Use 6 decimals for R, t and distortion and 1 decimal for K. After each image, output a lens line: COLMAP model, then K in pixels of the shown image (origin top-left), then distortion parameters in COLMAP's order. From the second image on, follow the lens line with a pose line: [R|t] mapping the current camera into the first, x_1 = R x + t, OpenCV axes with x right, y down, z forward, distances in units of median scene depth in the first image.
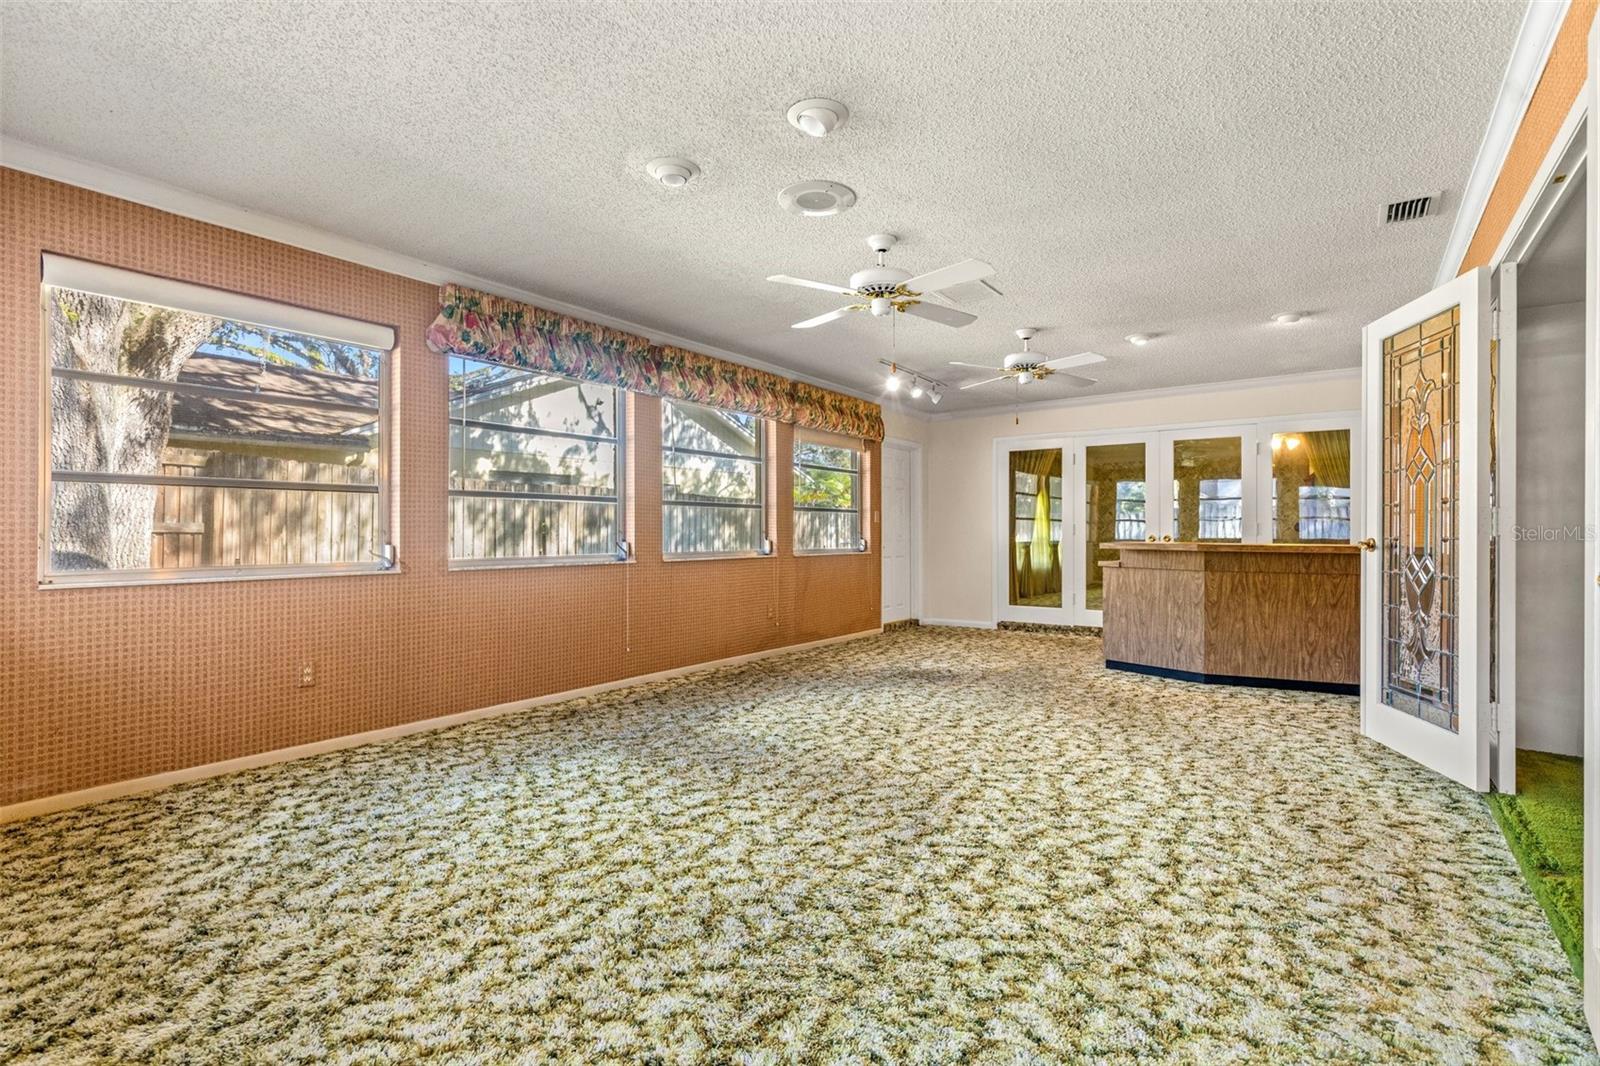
lens RADIAL K [[763.2, 0, 804.6], [0, 763.2, 528.6], [0, 0, 1]] dist [-0.002874, -0.001091]
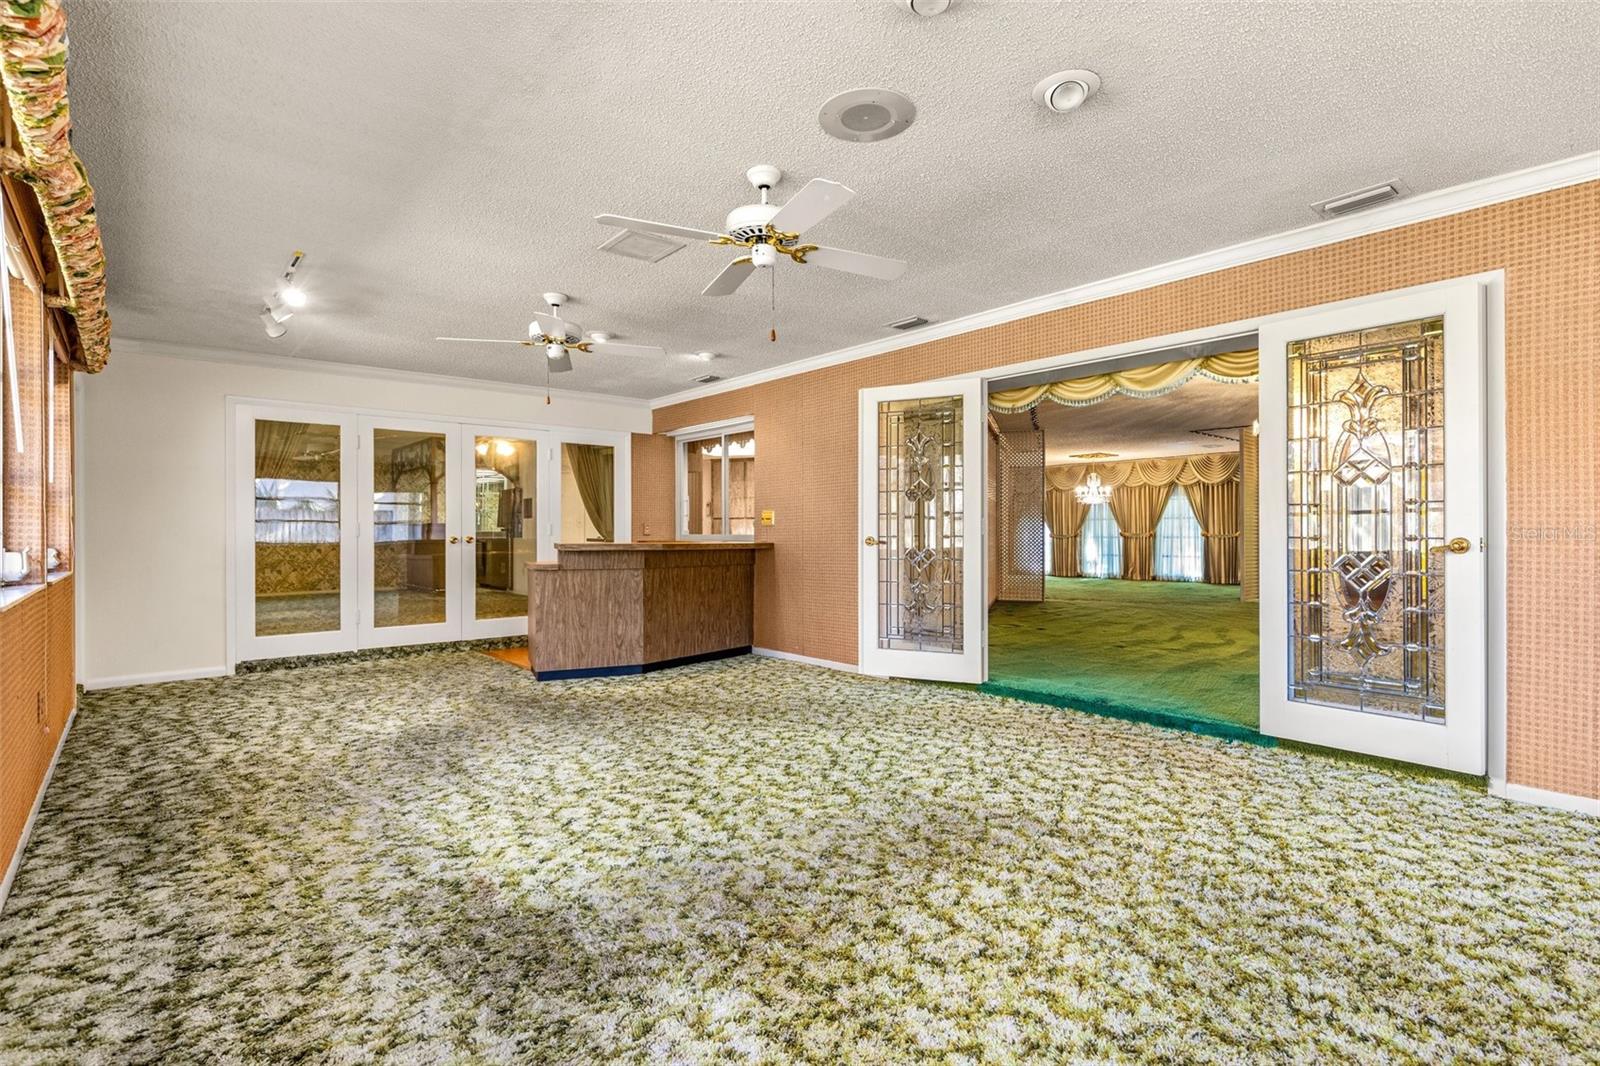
lens RADIAL K [[763.2, 0, 804.6], [0, 763.2, 528.6], [0, 0, 1]] dist [-0.002874, -0.001091]
pose [[0.231643, 0.003350, 0.972795, -0.707666], [-0.002452, 0.999993, -0.002860, 0.002064], [-0.972798, -0.001723, 0.231649, 0.801154]]
